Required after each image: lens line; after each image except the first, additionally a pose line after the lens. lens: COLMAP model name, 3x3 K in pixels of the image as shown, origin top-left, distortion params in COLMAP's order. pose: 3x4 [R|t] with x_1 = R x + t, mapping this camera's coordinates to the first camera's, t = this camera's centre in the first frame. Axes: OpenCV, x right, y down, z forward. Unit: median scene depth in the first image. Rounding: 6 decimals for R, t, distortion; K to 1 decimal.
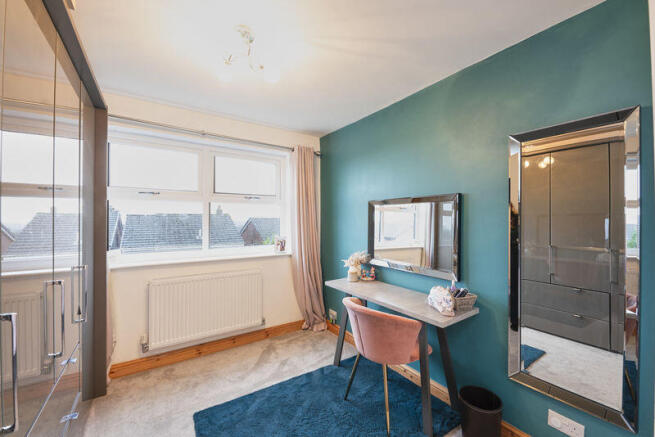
lens RADIAL K [[268.5, 0, 327.5], [0, 268.5, 218.5], [0, 0, 1]] dist [0.001699, 0.000078]
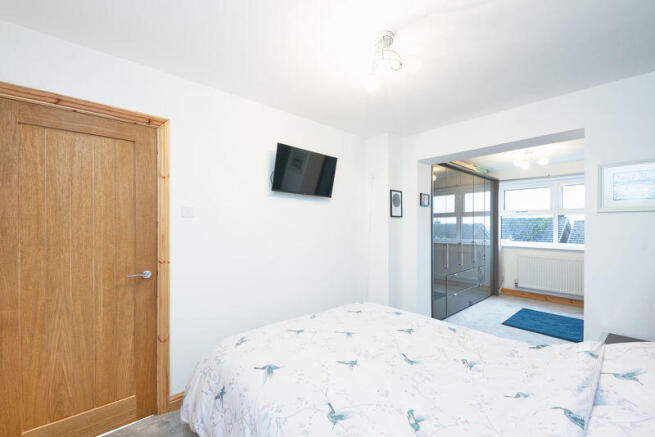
lens RADIAL K [[267.6, 0, 329.2], [0, 267.6, 222.3], [0, 0, 1]] dist [-0.002107, -0.000477]
pose [[0.123649, -0.010940, -0.992266, 0.996196], [0.007401, 0.999922, -0.010102, -0.002866], [0.992298, -0.006095, 0.123721, -0.579829]]
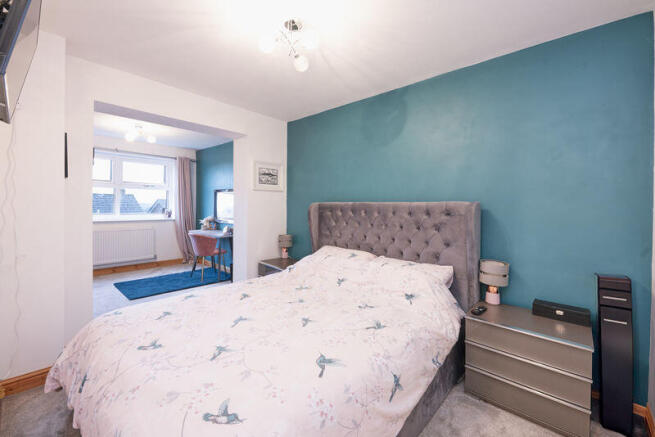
lens RADIAL K [[280.4, 0, 328.8], [0, 280.4, 206.5], [0, 0, 1]] dist [0.001478, 0.000042]
pose [[0.968771, 0.011198, 0.247706, 0.392785], [-0.013115, 0.999895, 0.006091, 0.030097], [-0.247612, -0.009149, 0.968816, -1.029112]]
